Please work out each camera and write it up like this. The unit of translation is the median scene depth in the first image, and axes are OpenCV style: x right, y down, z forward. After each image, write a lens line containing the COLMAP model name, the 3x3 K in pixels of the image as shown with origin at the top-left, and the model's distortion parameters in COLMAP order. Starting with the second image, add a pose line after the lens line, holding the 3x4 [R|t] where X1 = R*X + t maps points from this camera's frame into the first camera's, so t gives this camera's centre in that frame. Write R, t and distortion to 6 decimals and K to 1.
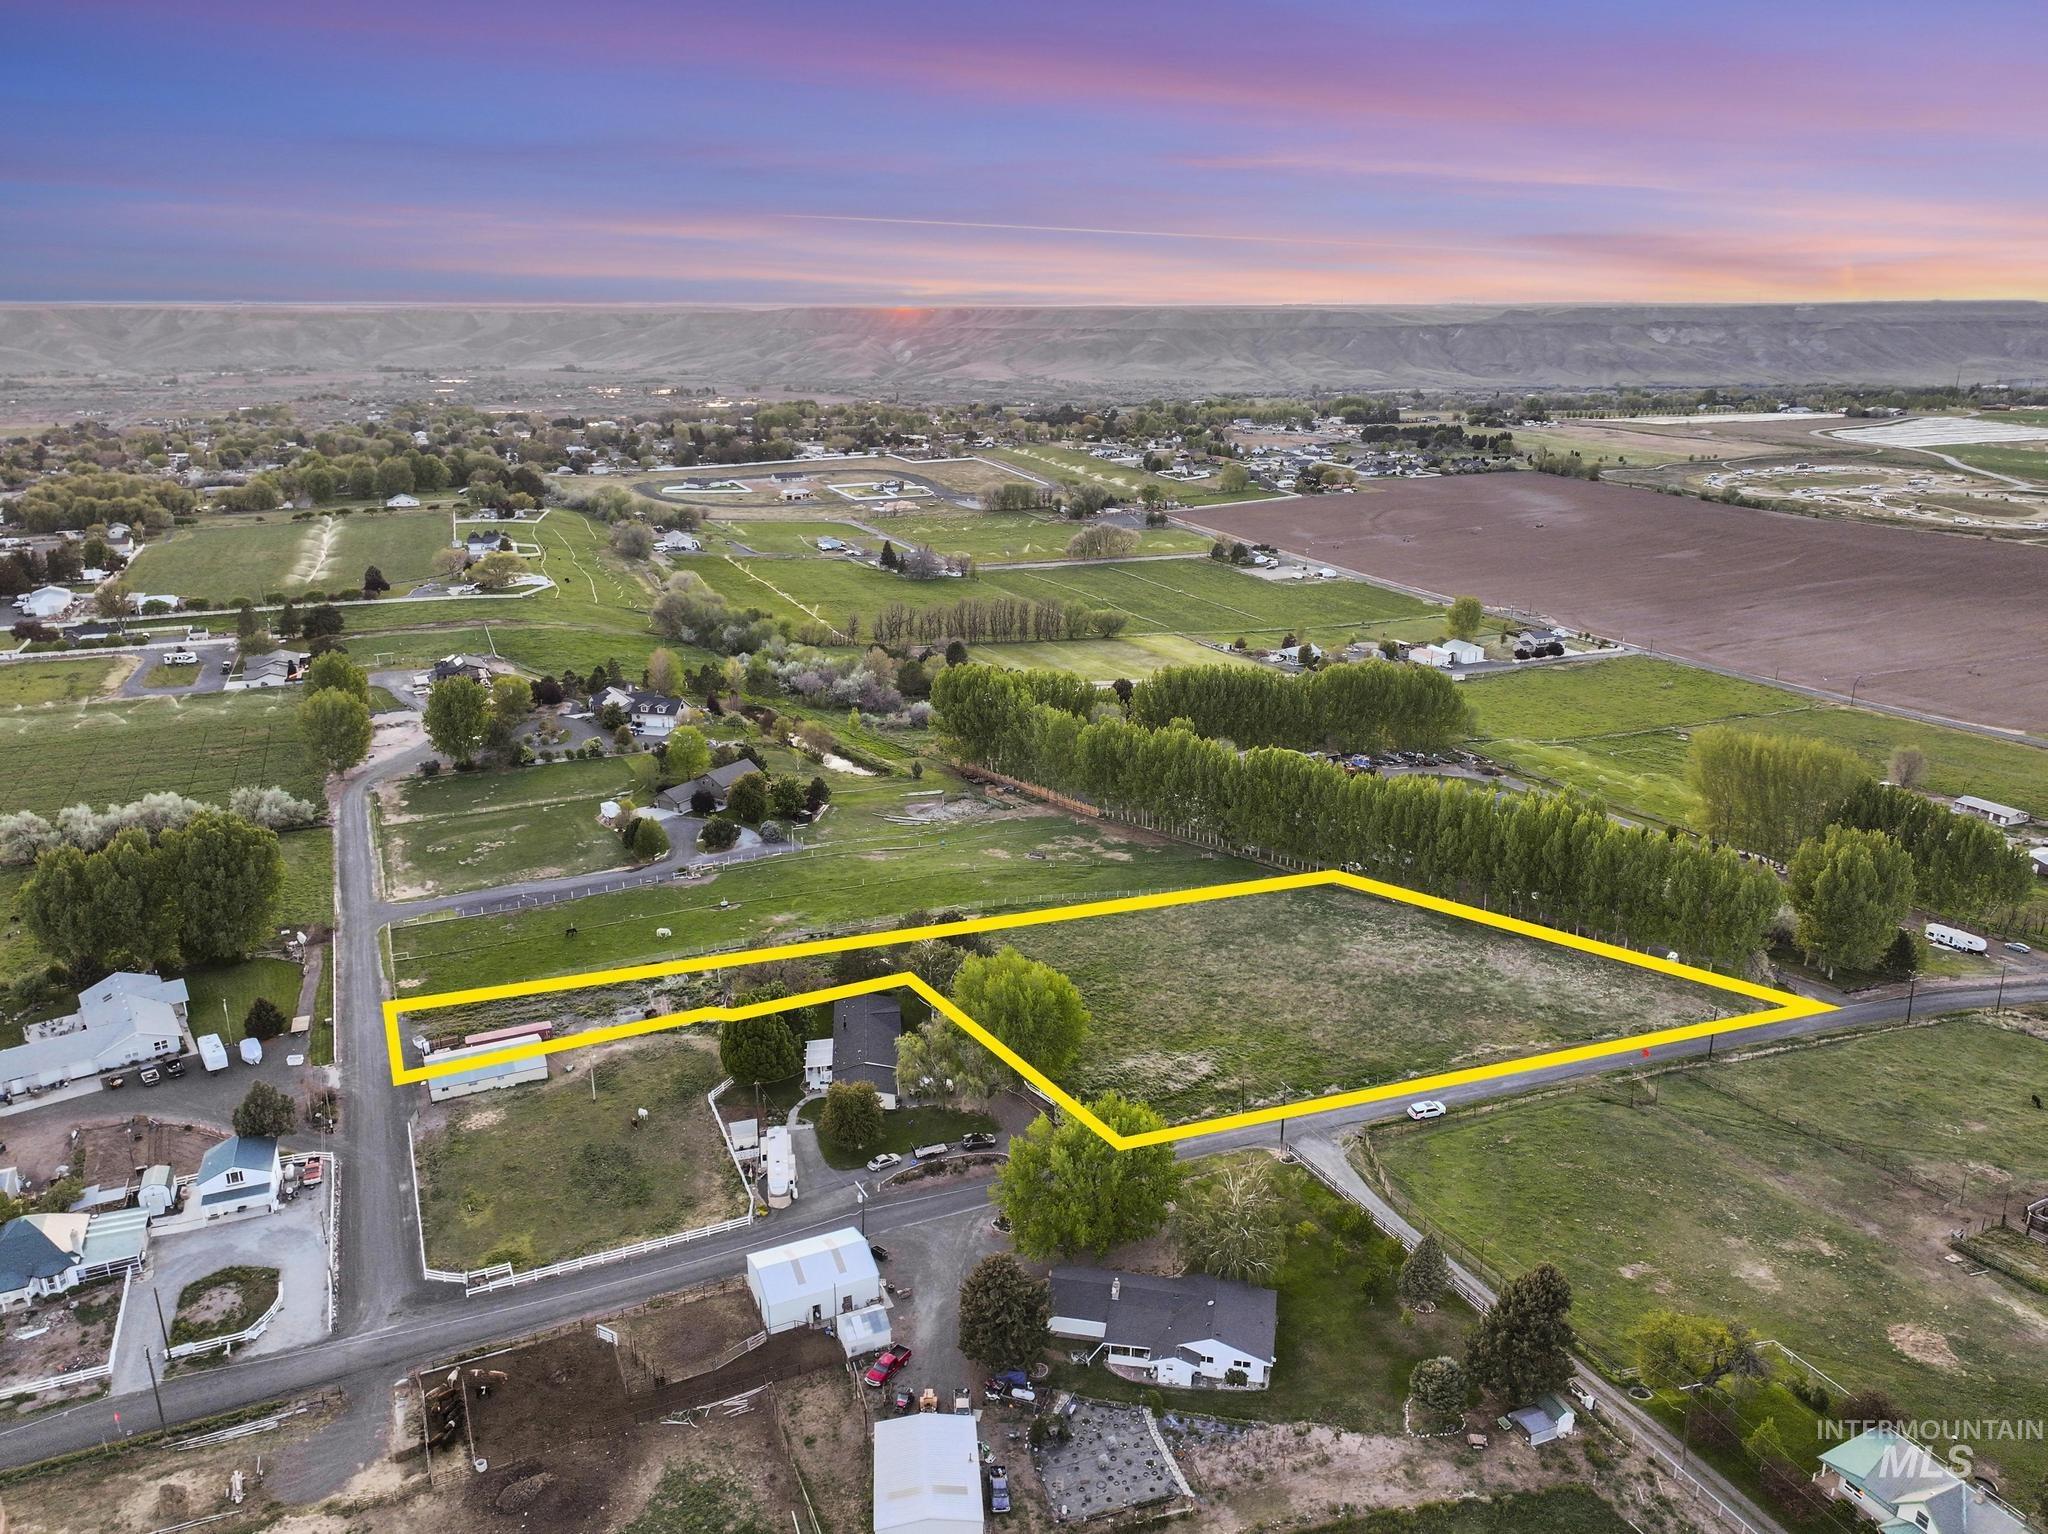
lens RADIAL K [[1422.1, 0, 1024.0], [0, 1422.1, 767.0], [0, 0, 1]] dist [0.003492, 0.003536]
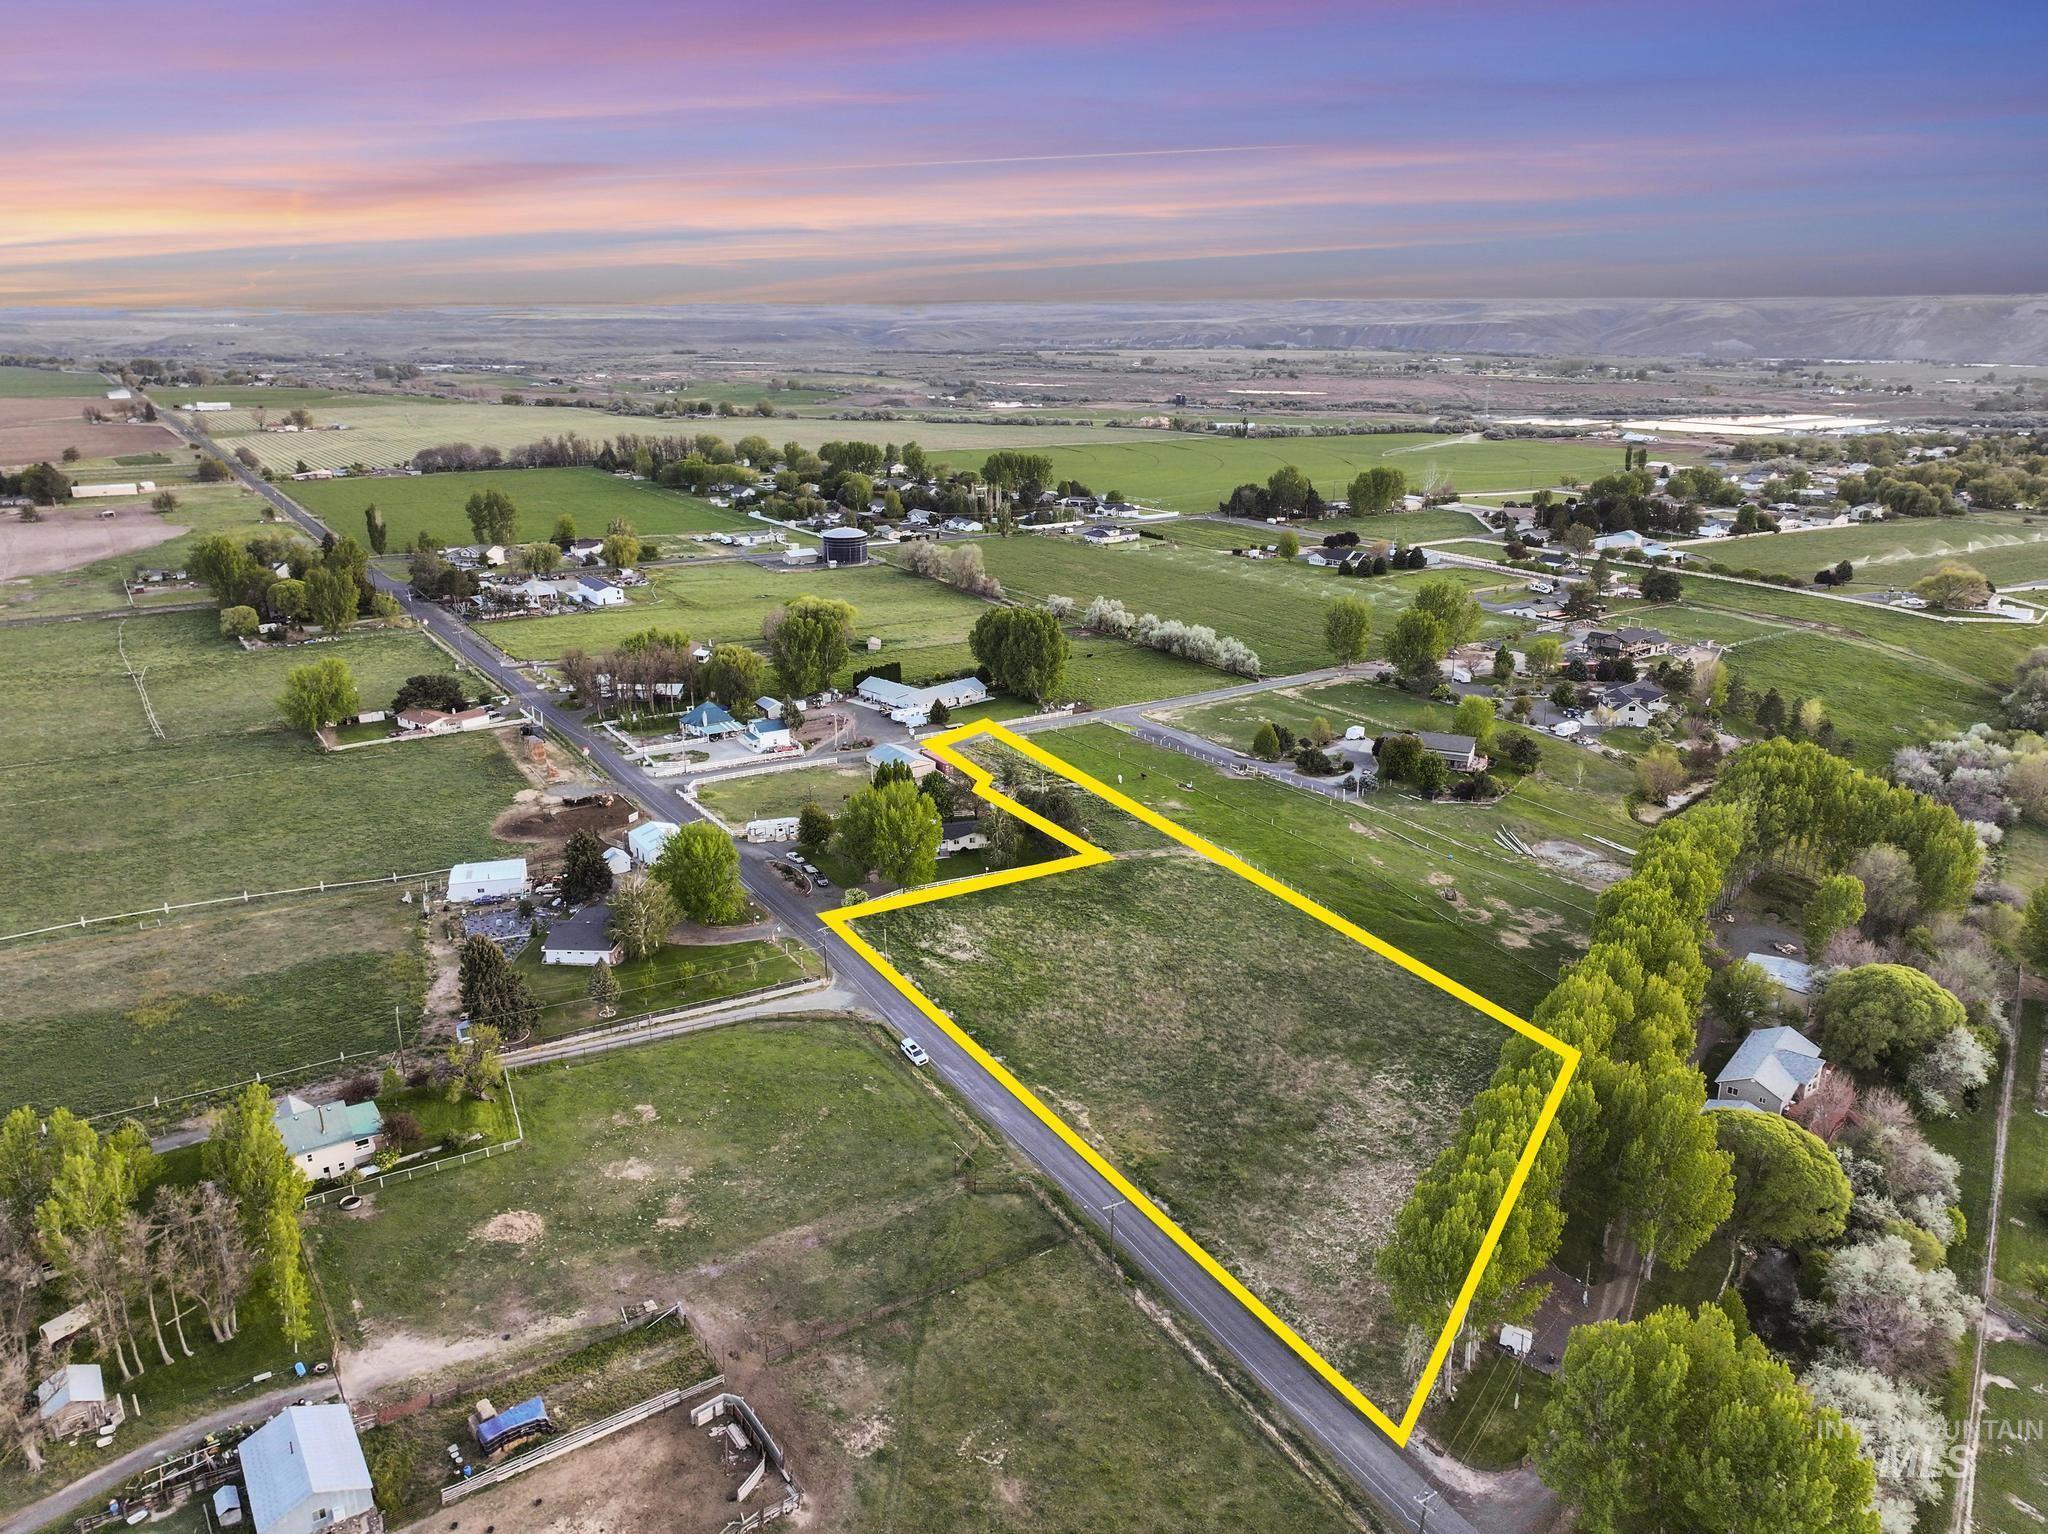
lens RADIAL K [[1428.4, 0, 1032.4], [0, 1428.4, 765.8], [0, 0, 1]] dist [0.012969, 0.000591]
pose [[0.149111, 0.301971, -0.941584, 0.814879], [-0.299740, 0.921229, 0.247976, -0.162939], [0.942296, 0.245255, 0.227878, 0.518134]]
